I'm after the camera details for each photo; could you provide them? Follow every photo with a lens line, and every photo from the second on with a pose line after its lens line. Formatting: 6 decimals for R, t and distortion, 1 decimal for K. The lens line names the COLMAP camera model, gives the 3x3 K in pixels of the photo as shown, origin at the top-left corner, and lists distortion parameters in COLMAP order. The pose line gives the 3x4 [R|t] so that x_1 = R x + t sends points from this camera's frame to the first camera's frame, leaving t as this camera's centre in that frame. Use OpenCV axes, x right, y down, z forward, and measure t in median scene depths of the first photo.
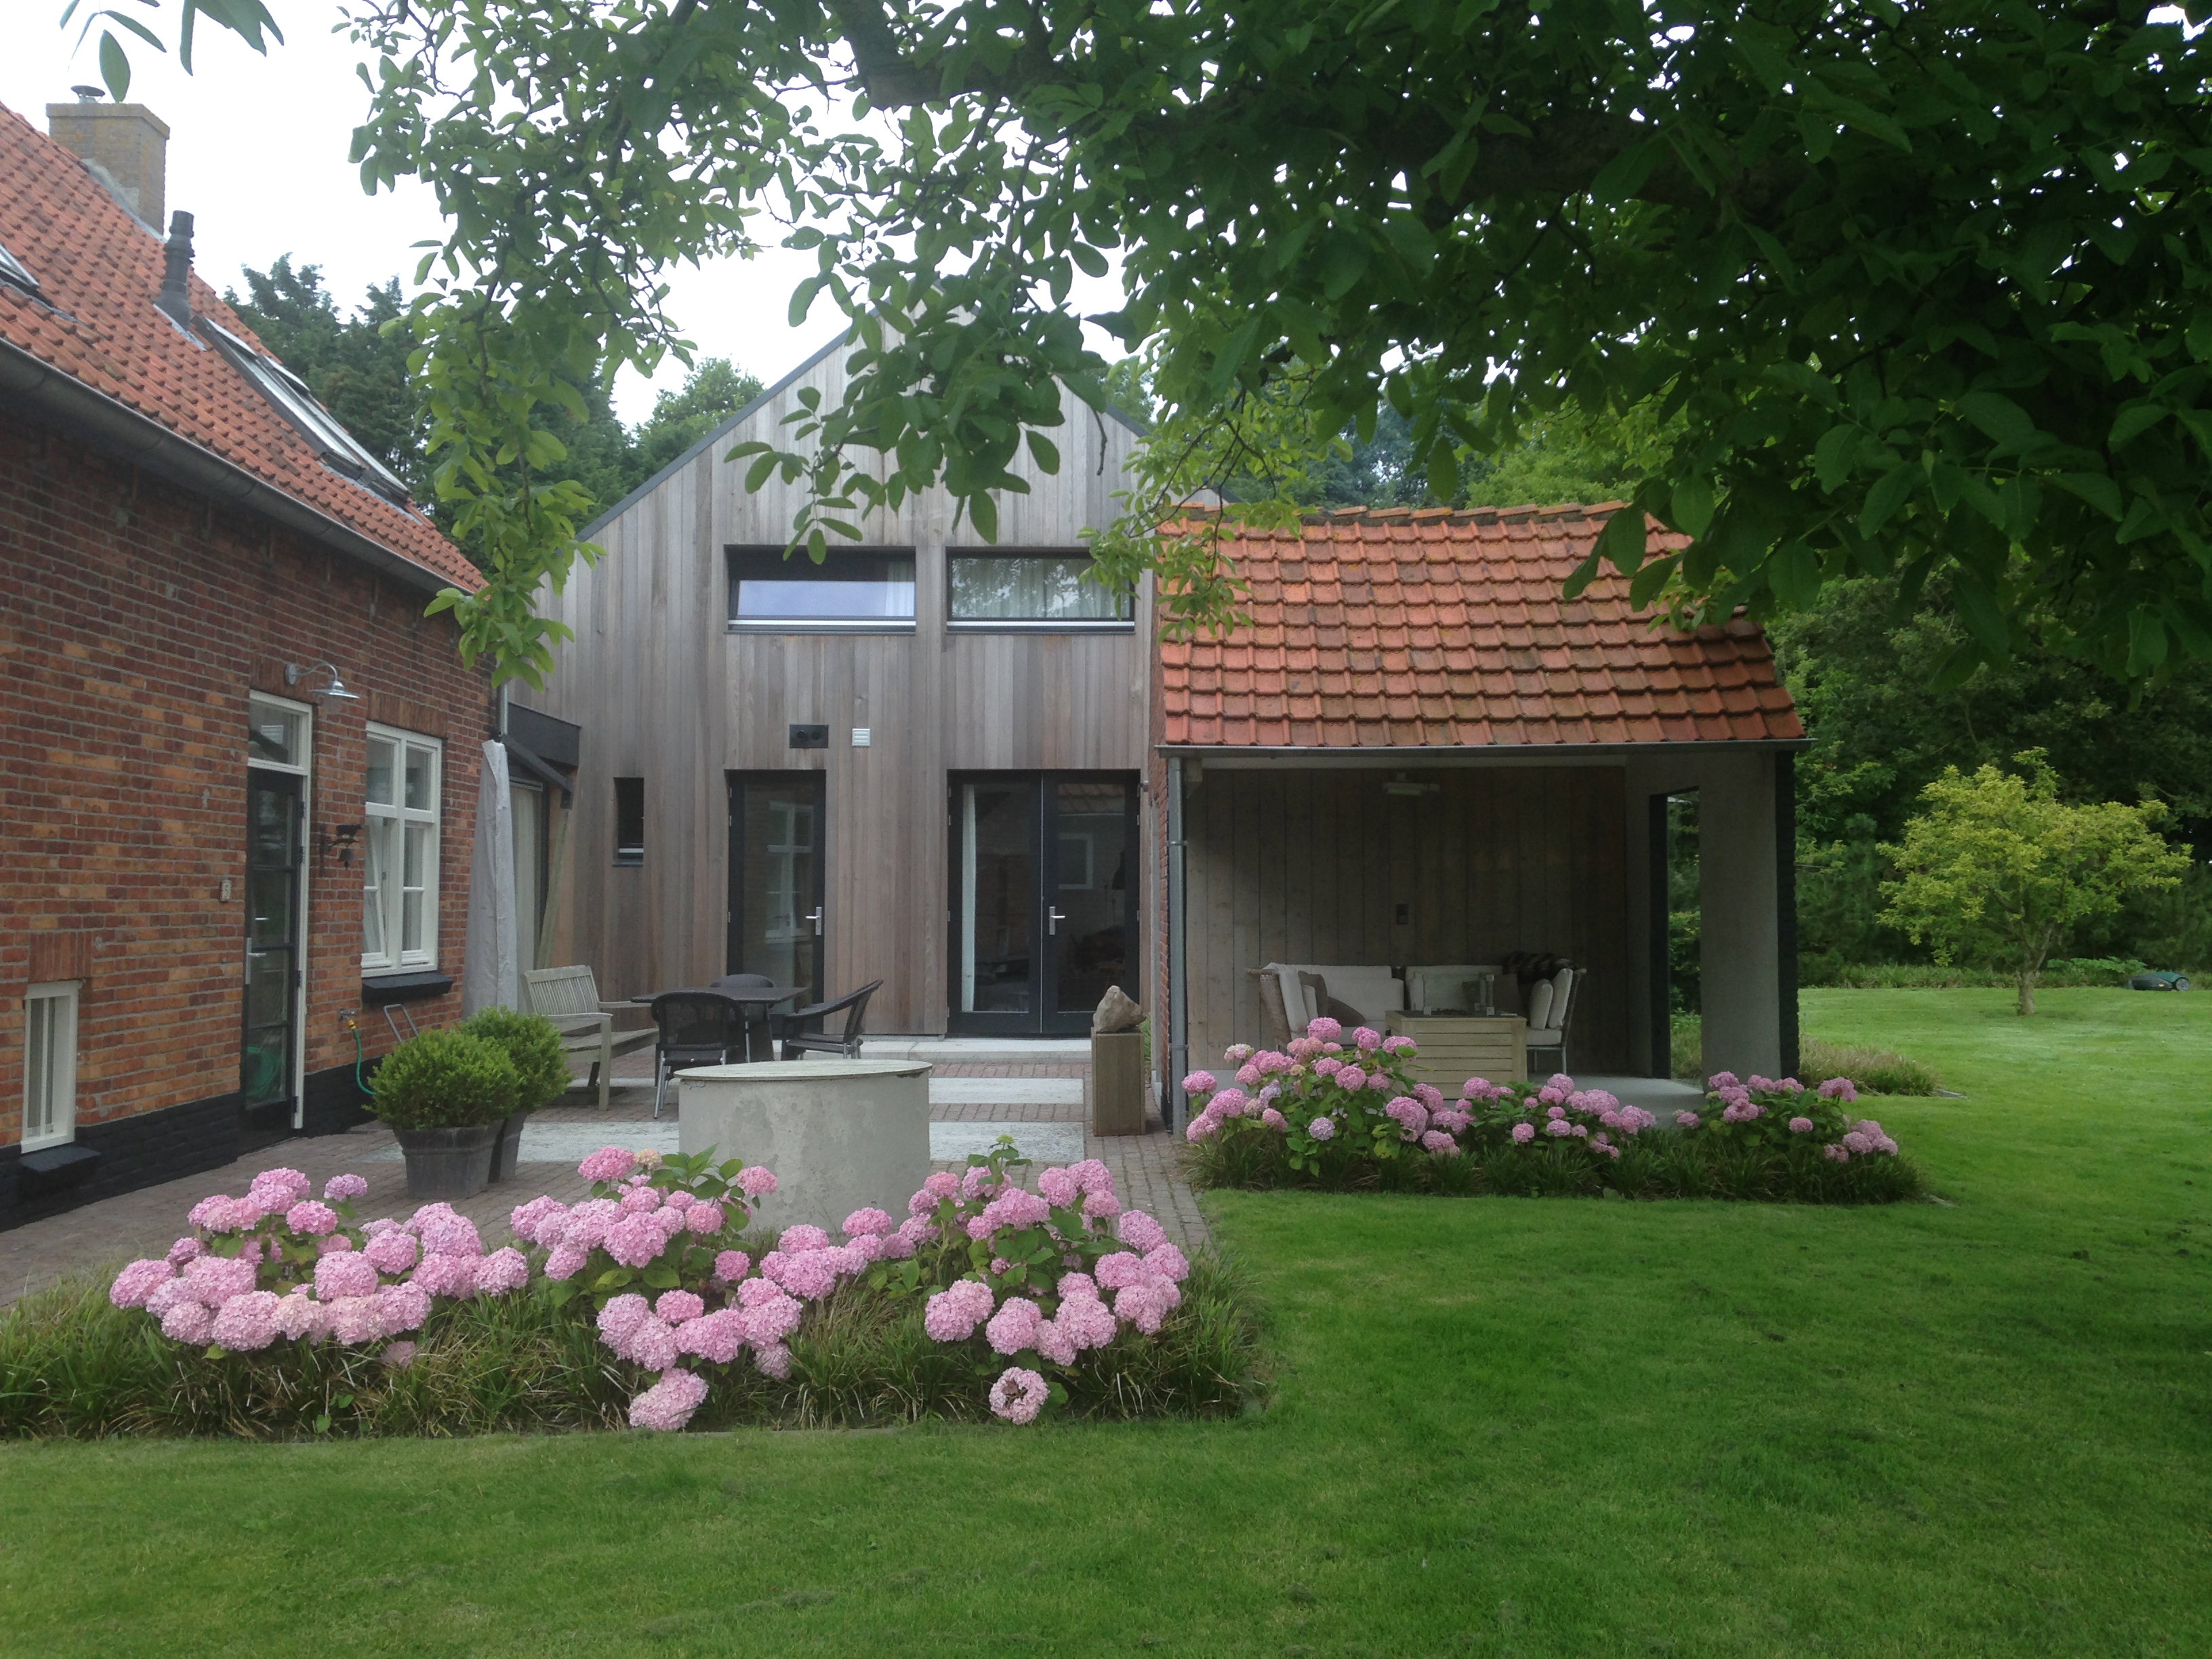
lens RADIAL K [[2055.5, 0, 1112.7], [0, 2055.5, 817.5], [0, 0, 1]] dist [0.198959, -0.286657]
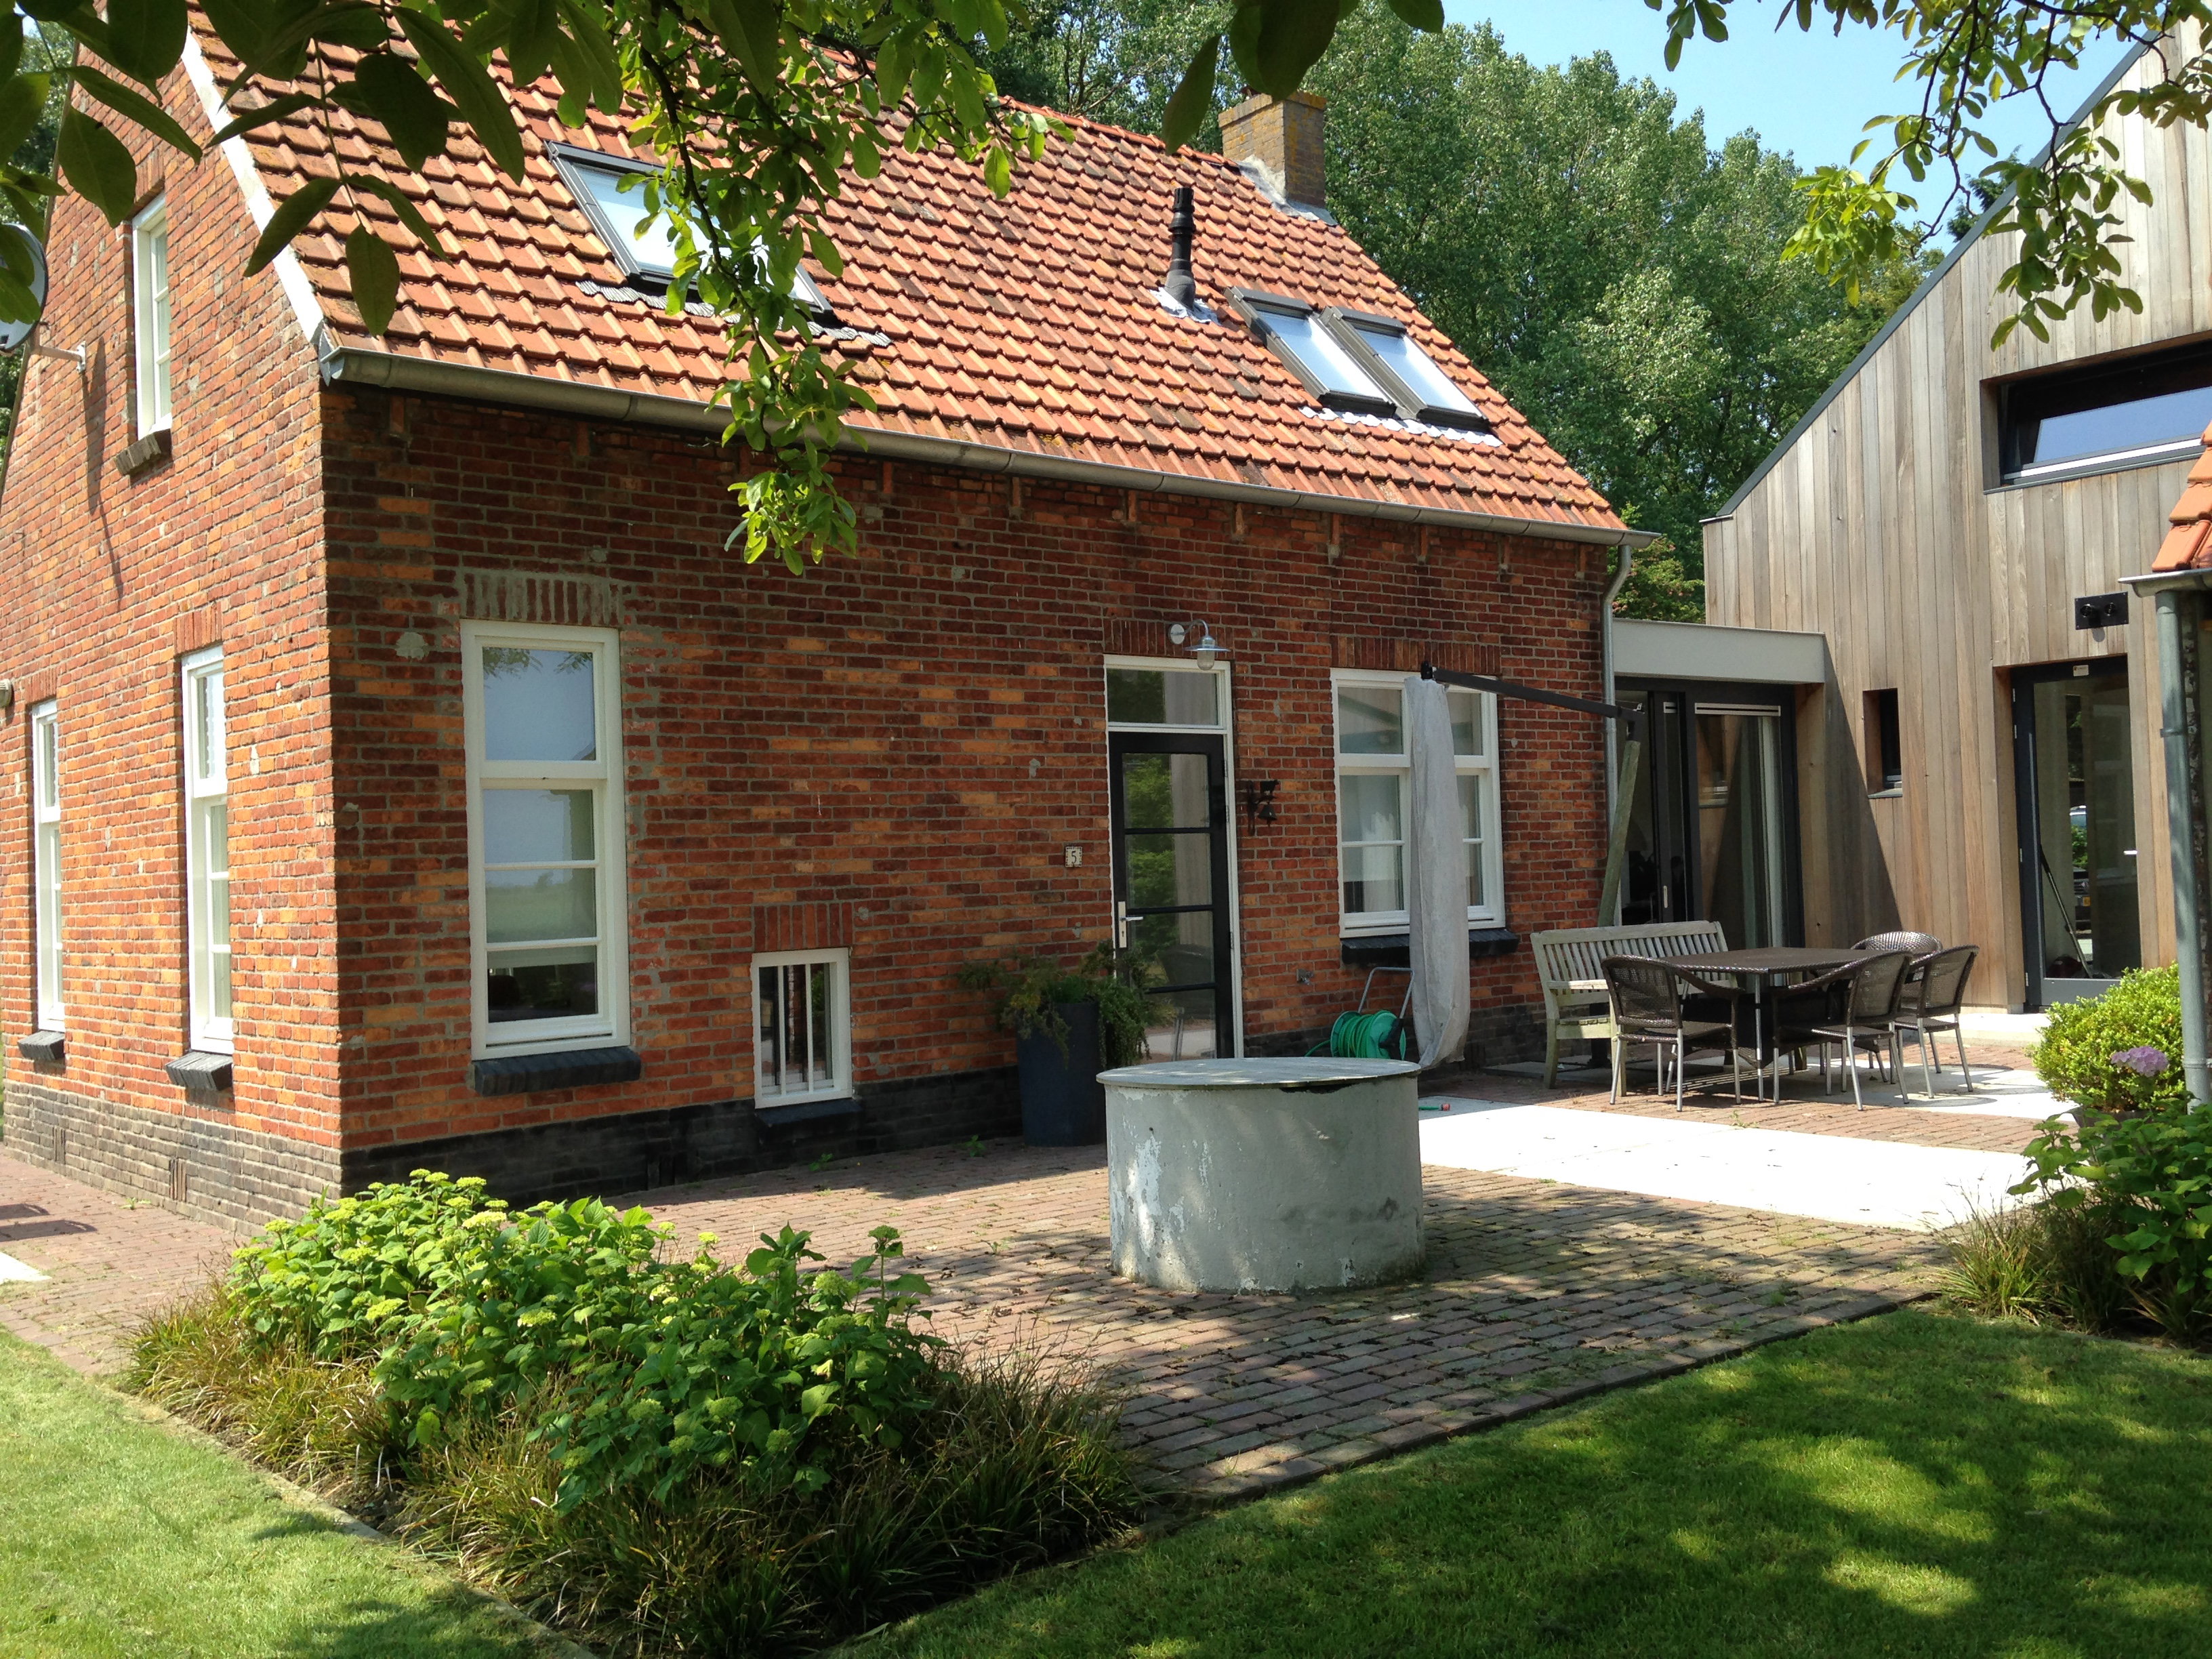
lens RADIAL K [[2017.6, 0, 1075.8], [0, 2017.6, 817.9], [0, 0, 1]] dist [0.176007, -0.221767]
pose [[0.616675, -0.044935, -0.785934, 0.316604], [0.069389, 0.997586, -0.002590, 0.017128], [0.784153, -0.052938, 0.618305, 0.362800]]
